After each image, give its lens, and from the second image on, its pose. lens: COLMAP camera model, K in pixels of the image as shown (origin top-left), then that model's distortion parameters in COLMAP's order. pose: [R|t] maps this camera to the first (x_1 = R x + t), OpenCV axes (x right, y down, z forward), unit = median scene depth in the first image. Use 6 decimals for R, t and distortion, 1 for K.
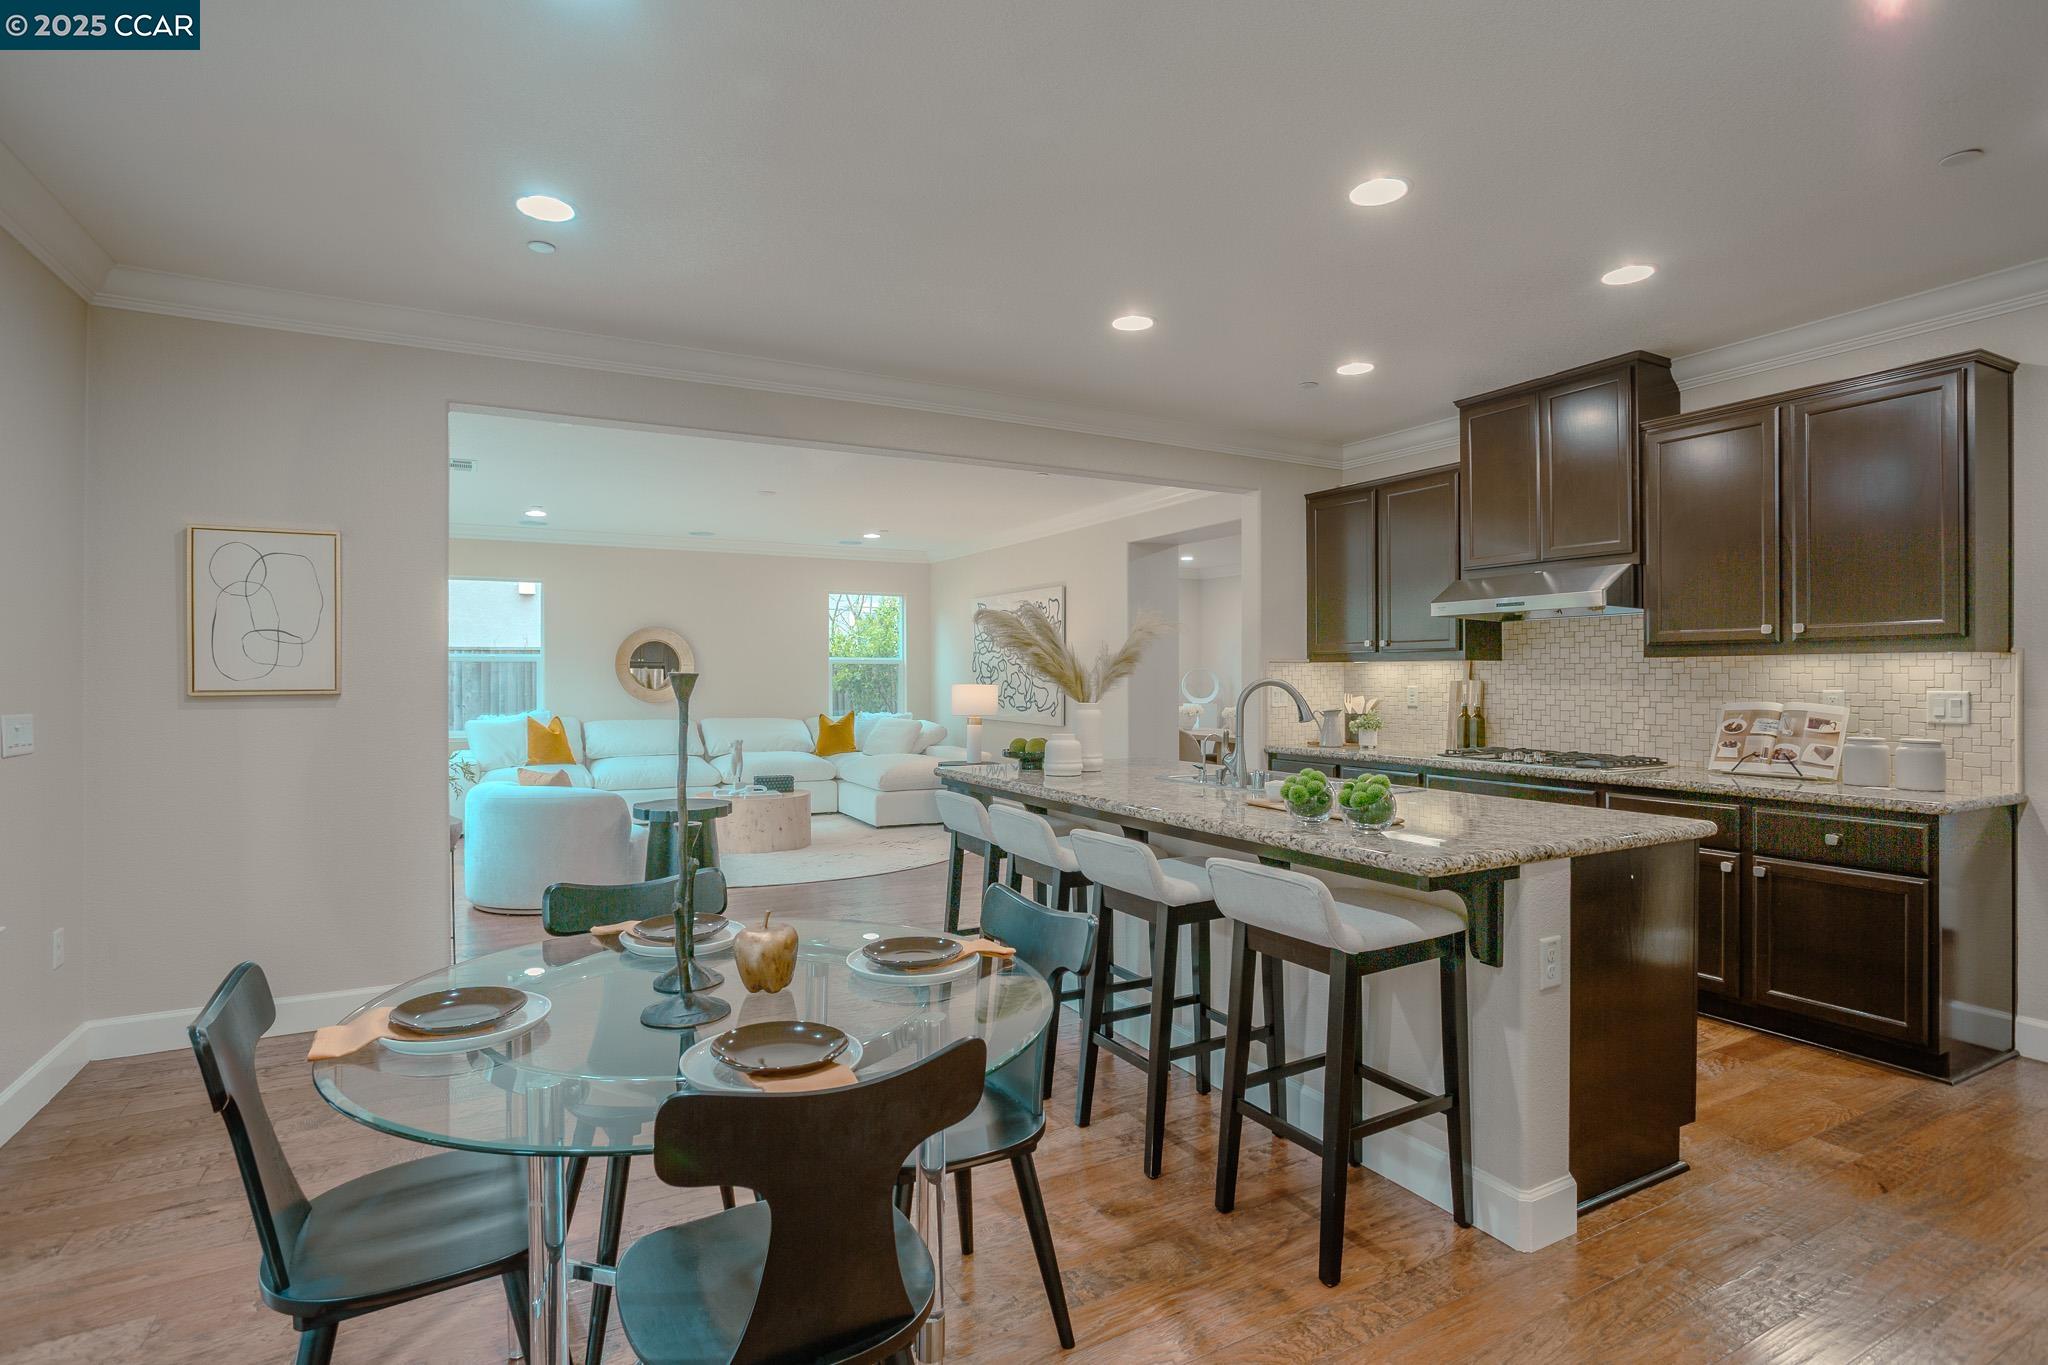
lens RADIAL K [[1006.4, 0, 1011.5], [0, 1006.4, 675.5], [0, 0, 1]] dist [-0.051566, 0.026575]
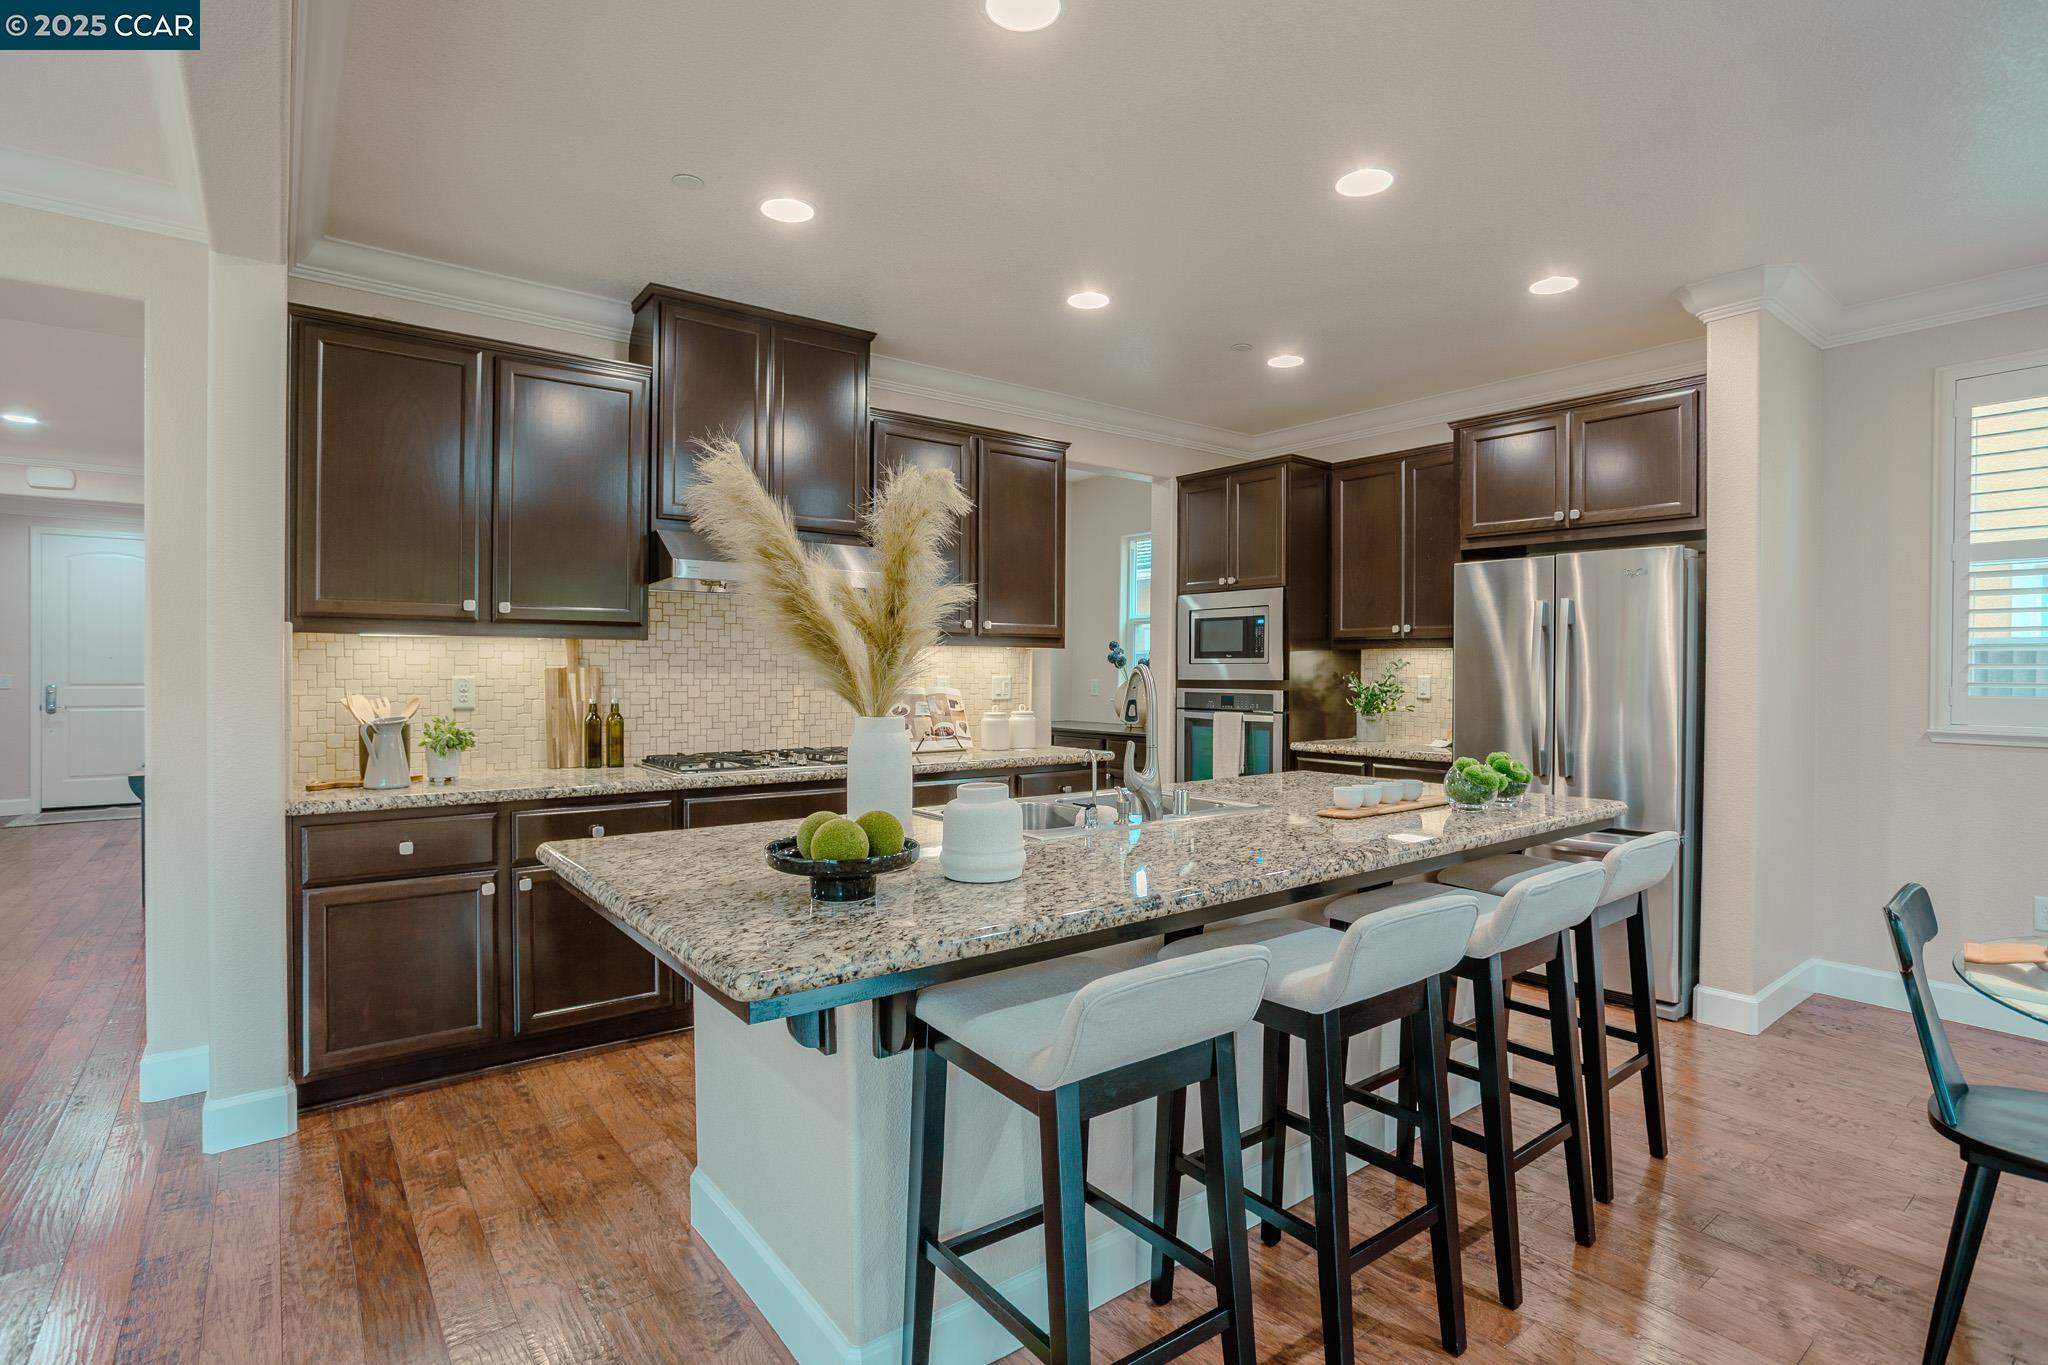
lens RADIAL K [[1006.4, 0, 1011.5], [0, 1006.4, 675.5], [0, 0, 1]] dist [-0.051566, 0.026575]
pose [[-0.159444, -0.006795, 0.987184, -0.344417], [-0.006614, 0.999961, 0.005815, 0.005214], [-0.987185, -0.005602, -0.159483, 0.939742]]
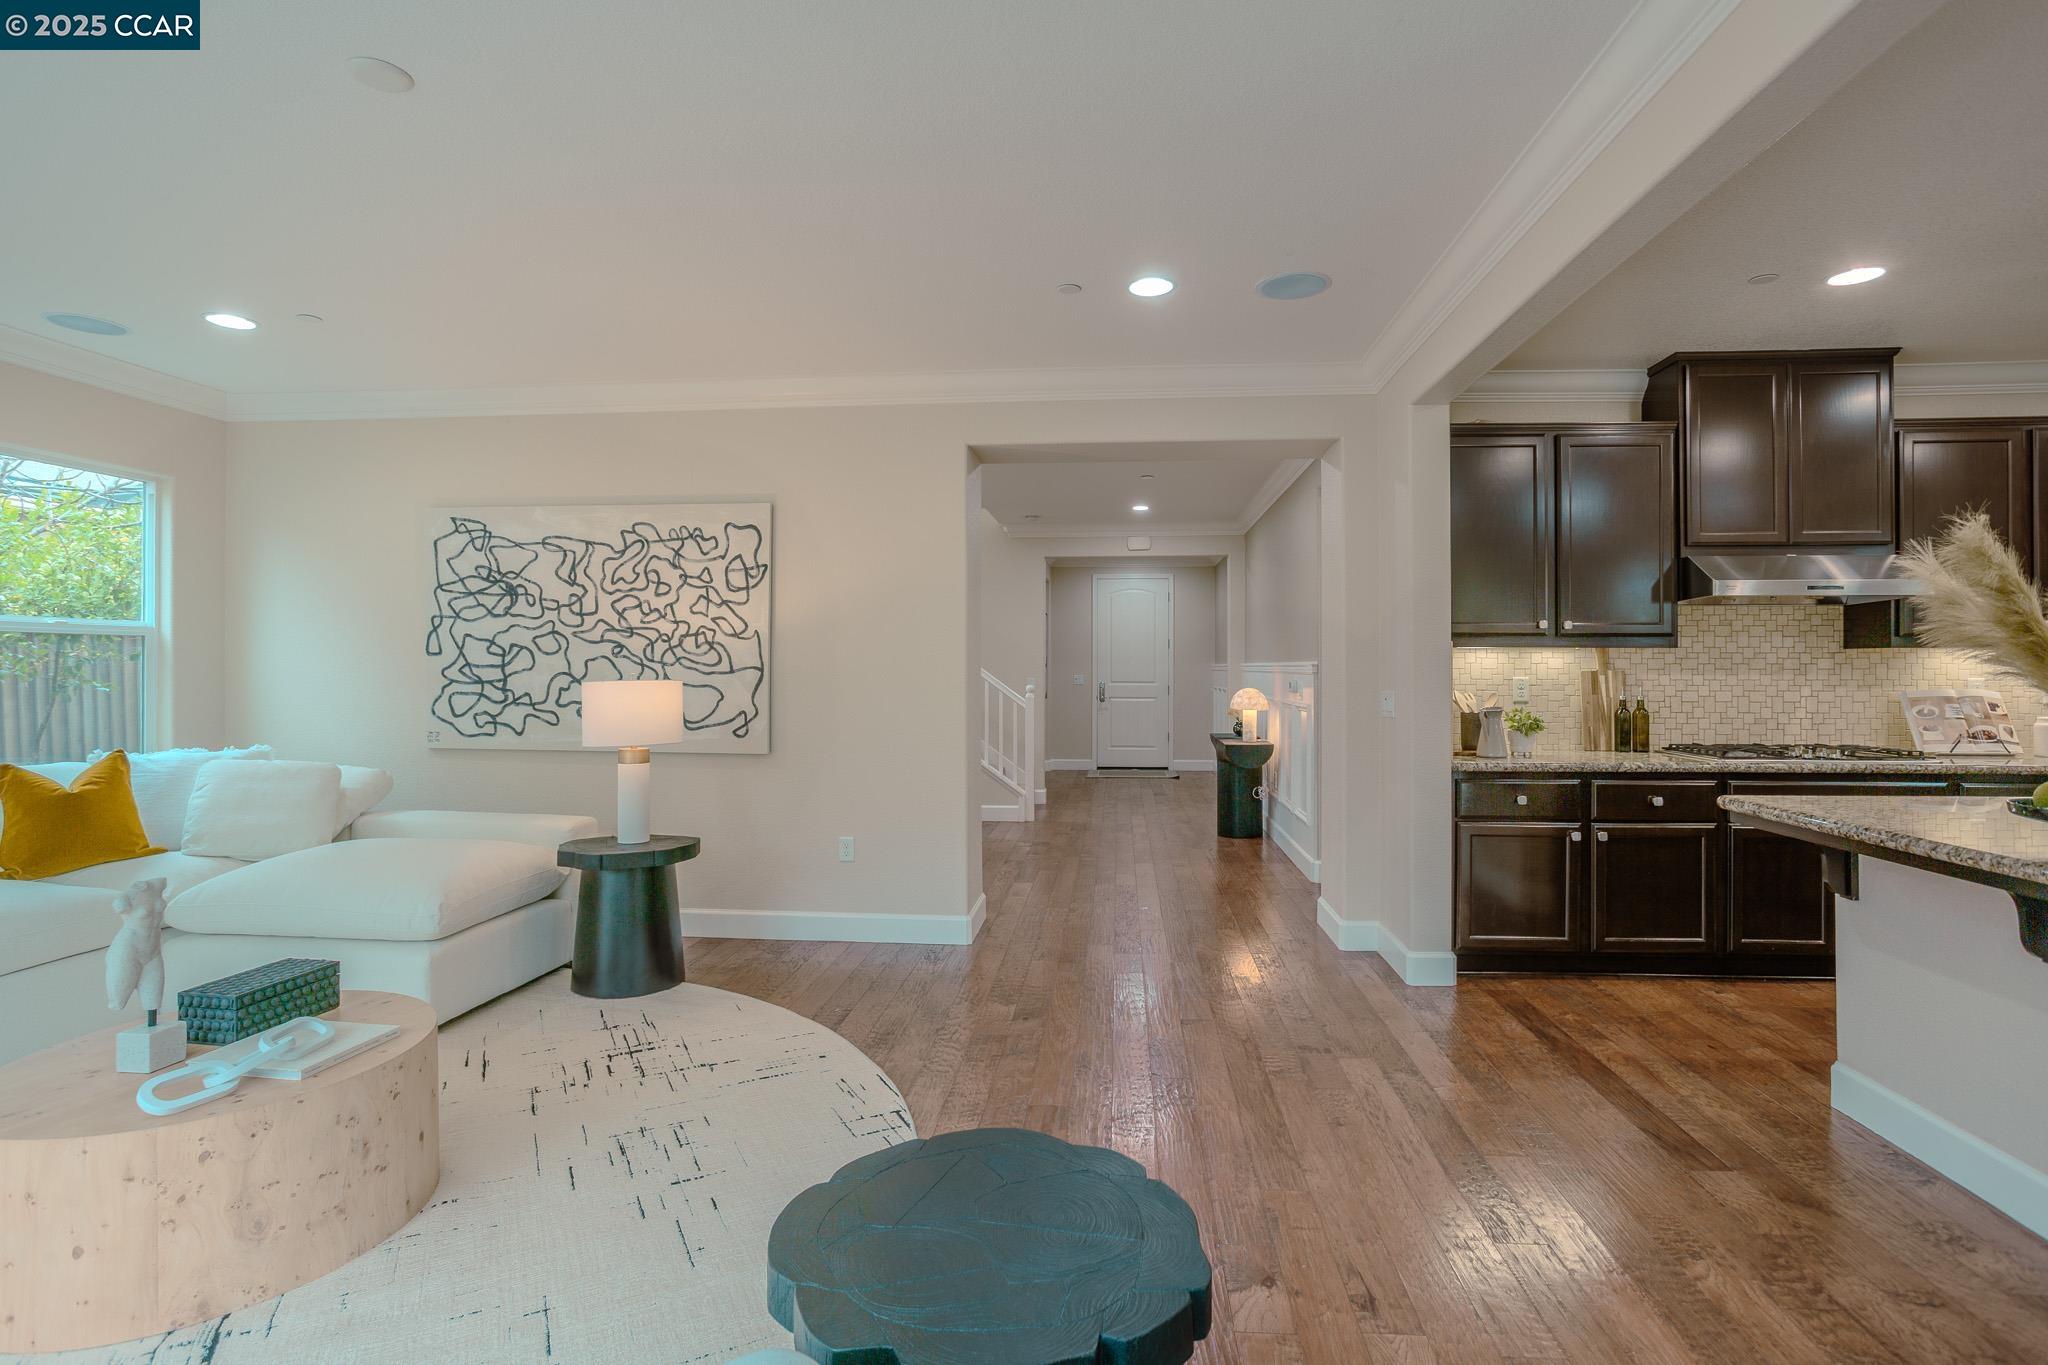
lens RADIAL K [[997.0, 0, 1024.2], [0, 997.0, 659.5], [0, 0, 1]] dist [-0.049861, 0.024767]
pose [[0.542545, 0.007484, 0.839993, -0.646802], [-0.002818, 0.999971, -0.007089, 0.003241], [-0.840022, 0.001479, 0.542551, 1.118273]]
